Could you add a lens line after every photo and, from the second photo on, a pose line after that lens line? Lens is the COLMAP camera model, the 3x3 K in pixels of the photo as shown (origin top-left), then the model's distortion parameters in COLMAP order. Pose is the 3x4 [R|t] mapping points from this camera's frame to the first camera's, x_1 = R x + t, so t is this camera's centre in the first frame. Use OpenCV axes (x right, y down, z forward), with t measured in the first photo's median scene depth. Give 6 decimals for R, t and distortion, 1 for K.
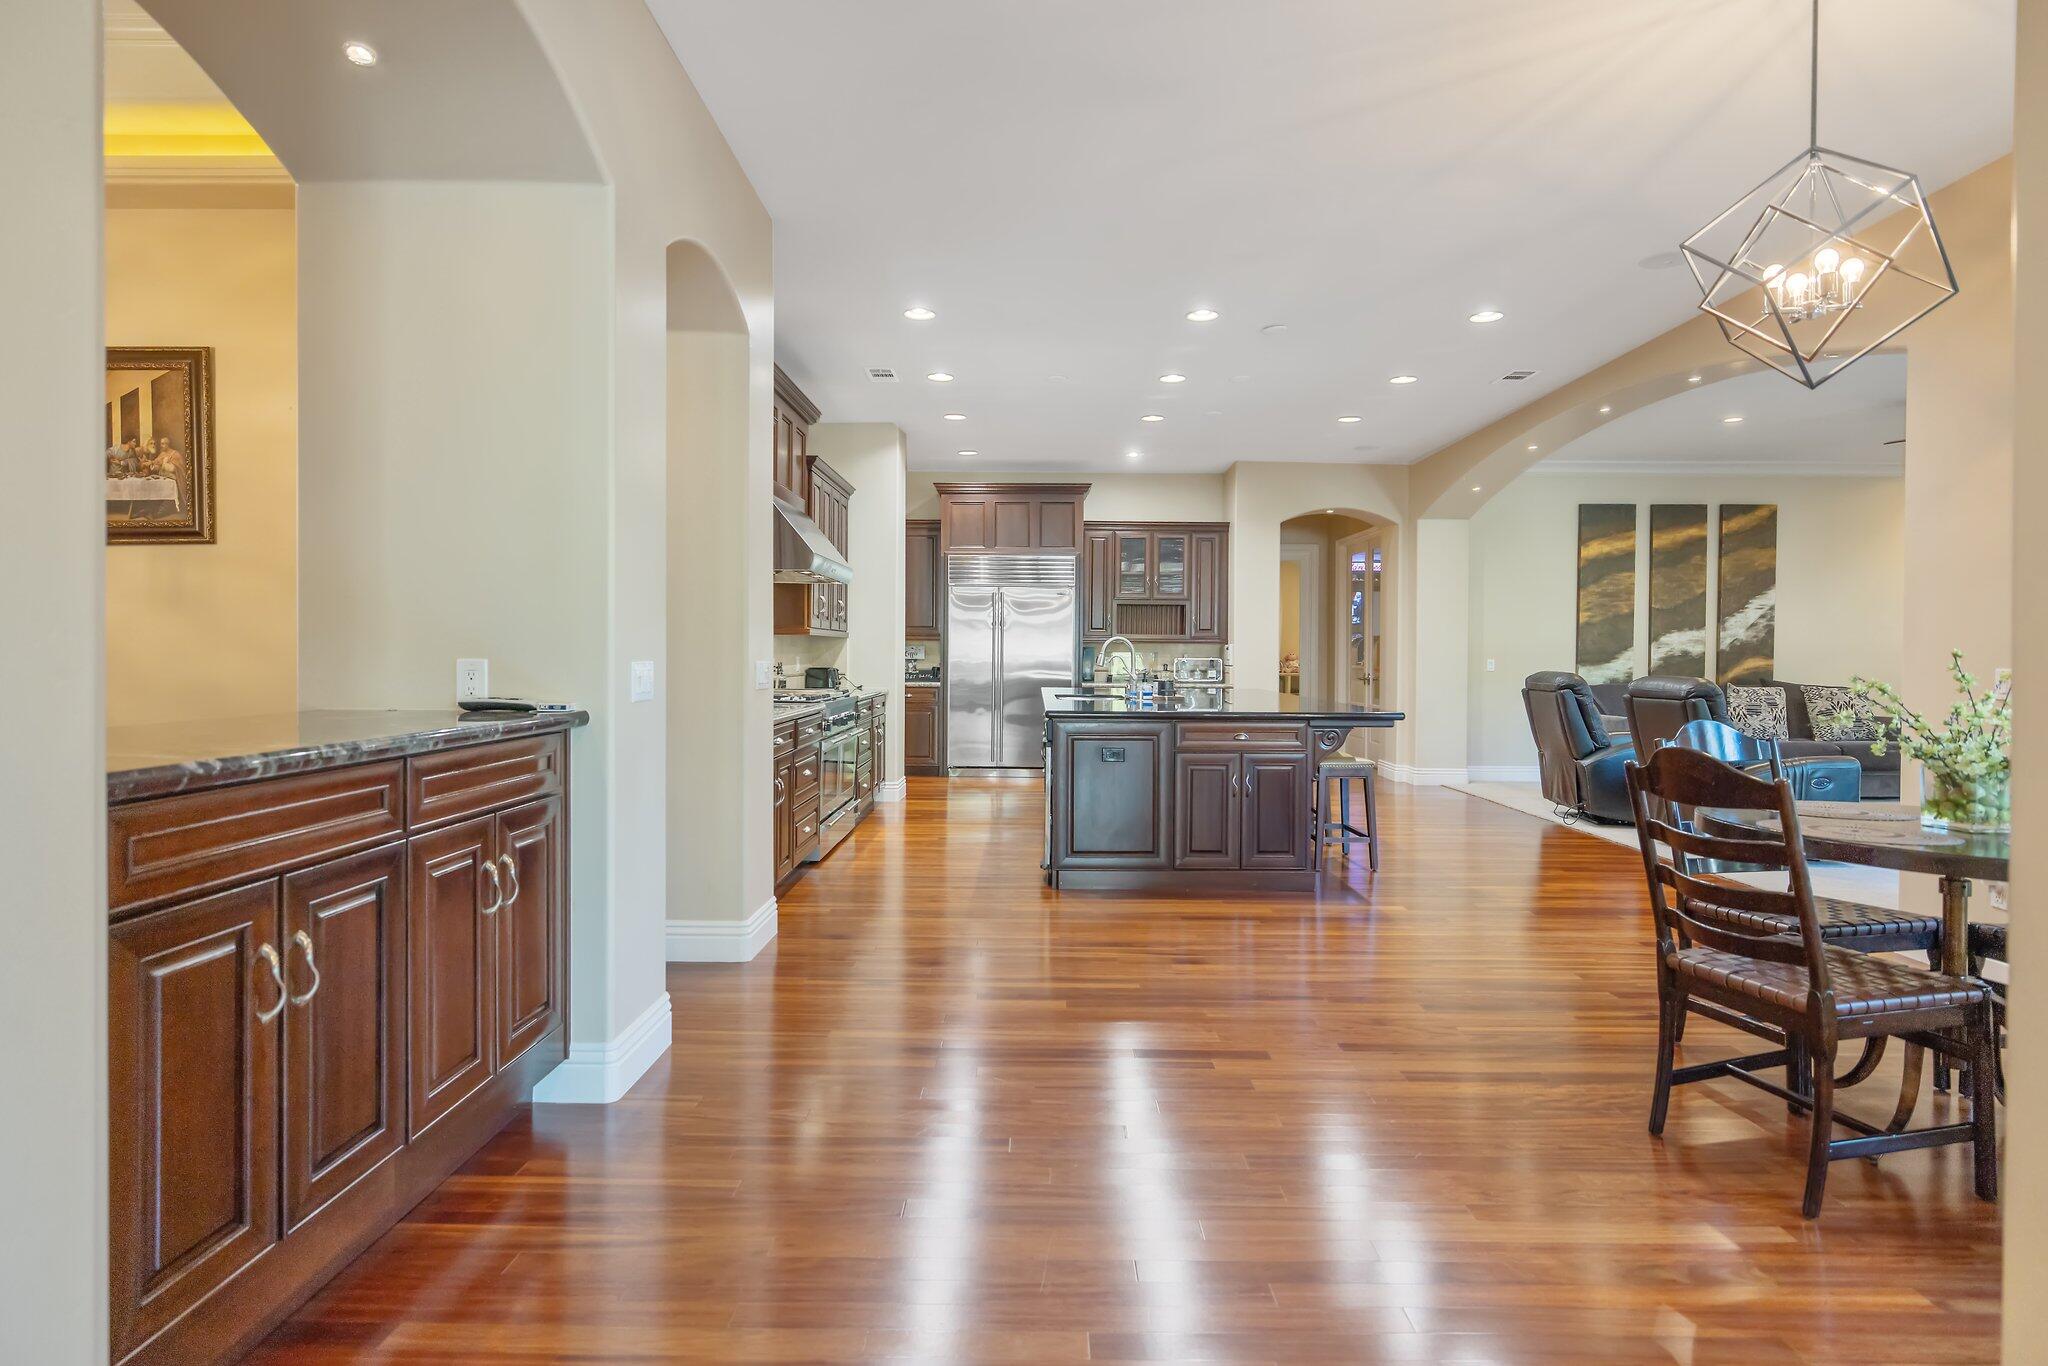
lens RADIAL K [[1077.0, 0, 1032.7], [0, 1077.0, 662.2], [0, 0, 1]] dist [-0.001559, 0.000034]
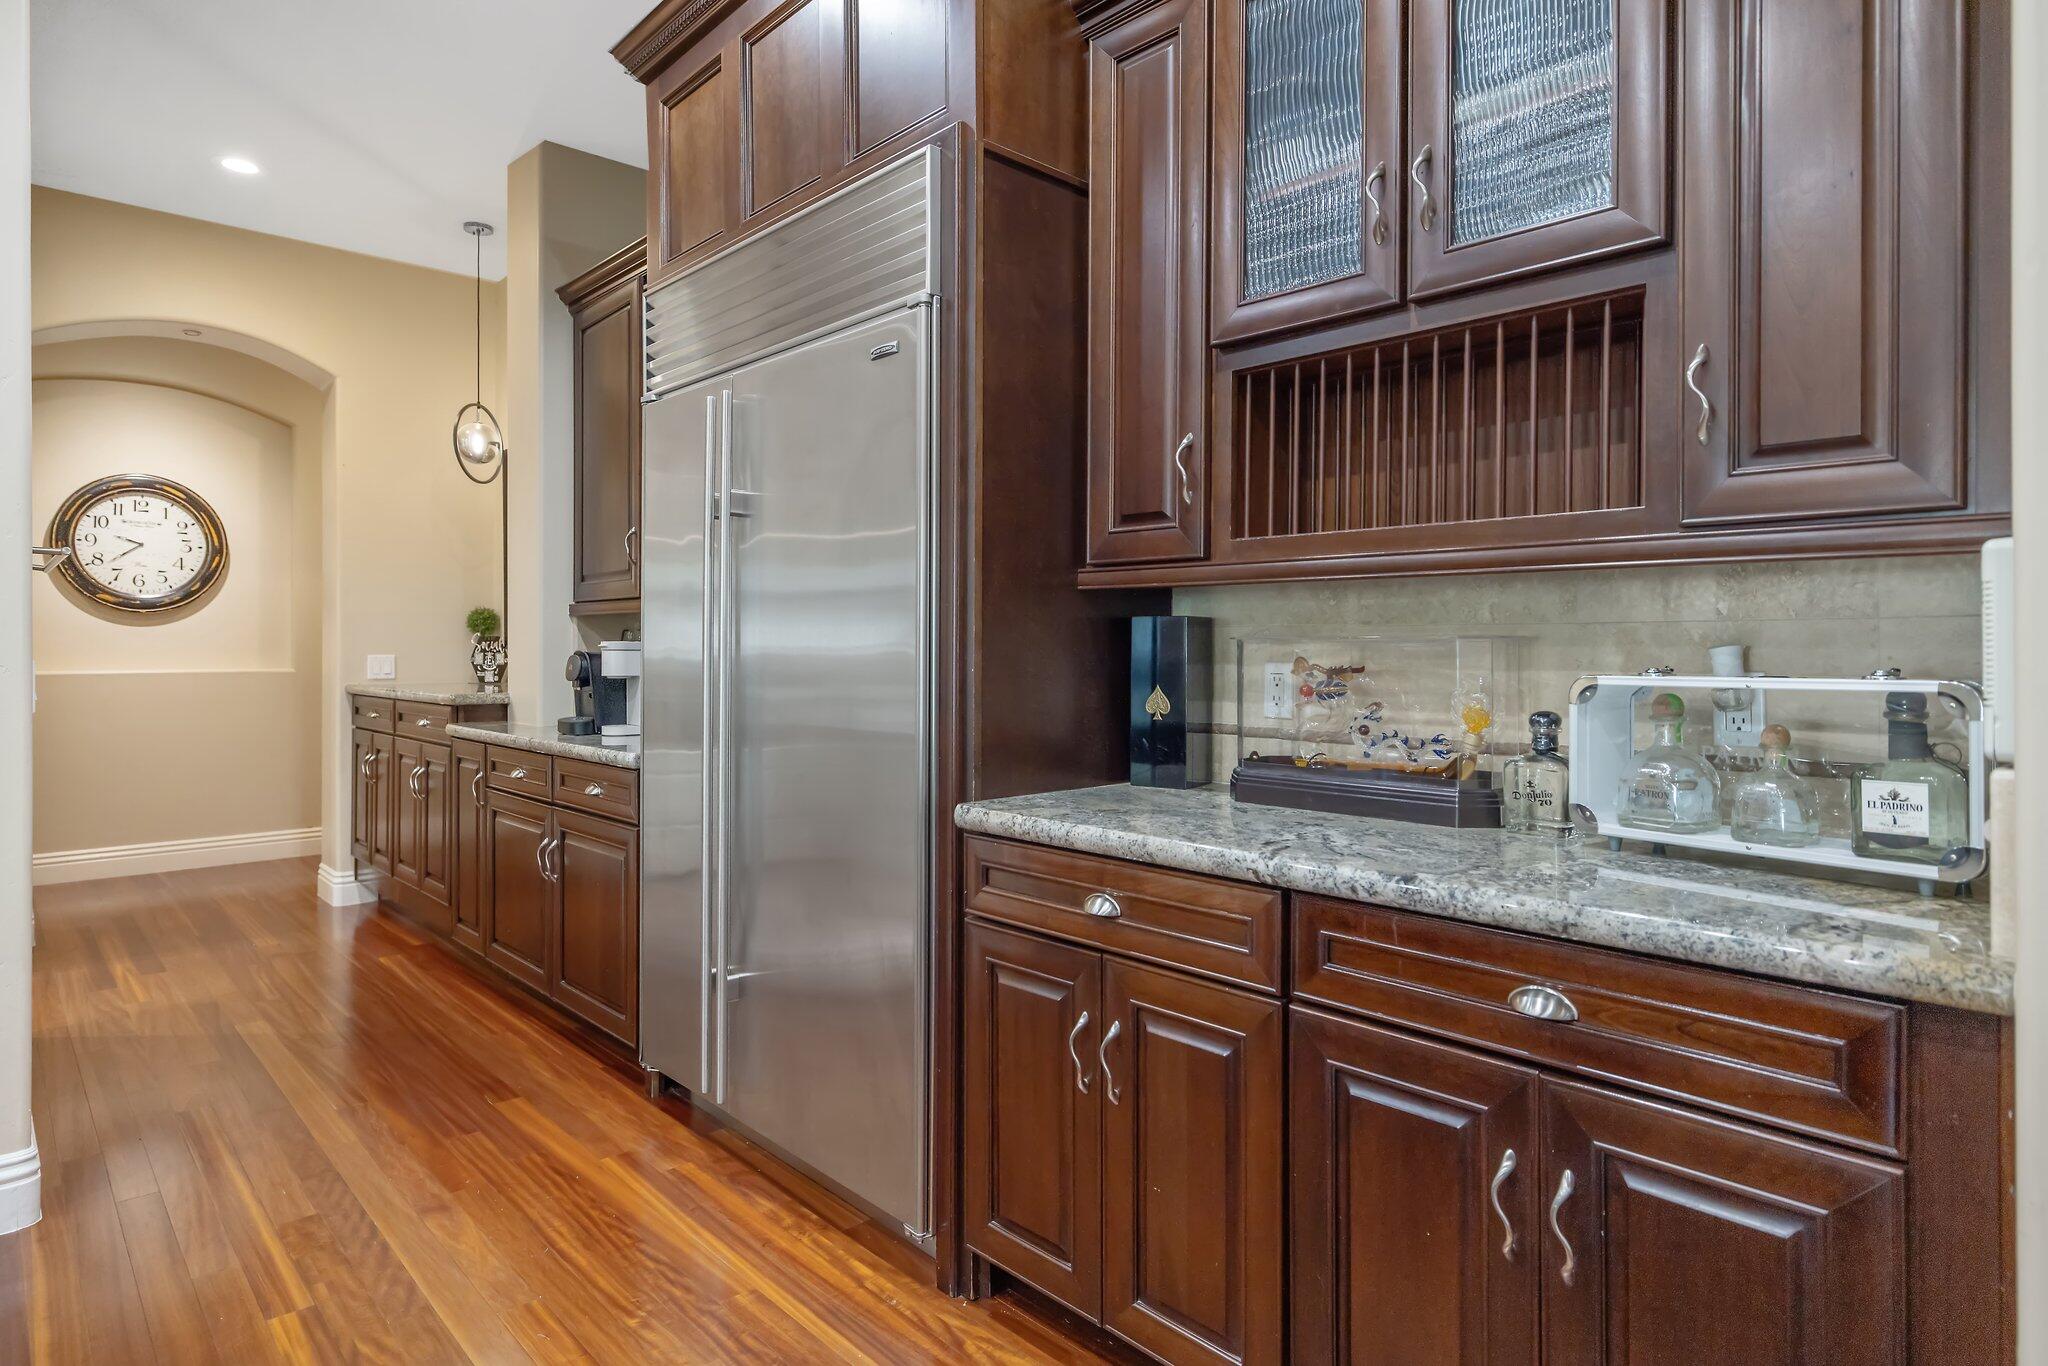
lens RADIAL K [[1108.1, 0, 1029.8], [0, 1108.1, 654.3], [0, 0, 1]] dist [0.007483, 0.000698]
pose [[0.691790, -0.001990, -0.722096, 0.198136], [-0.003593, 0.999974, -0.006198, -0.005630], [0.722090, 0.006882, 0.691765, 0.883724]]
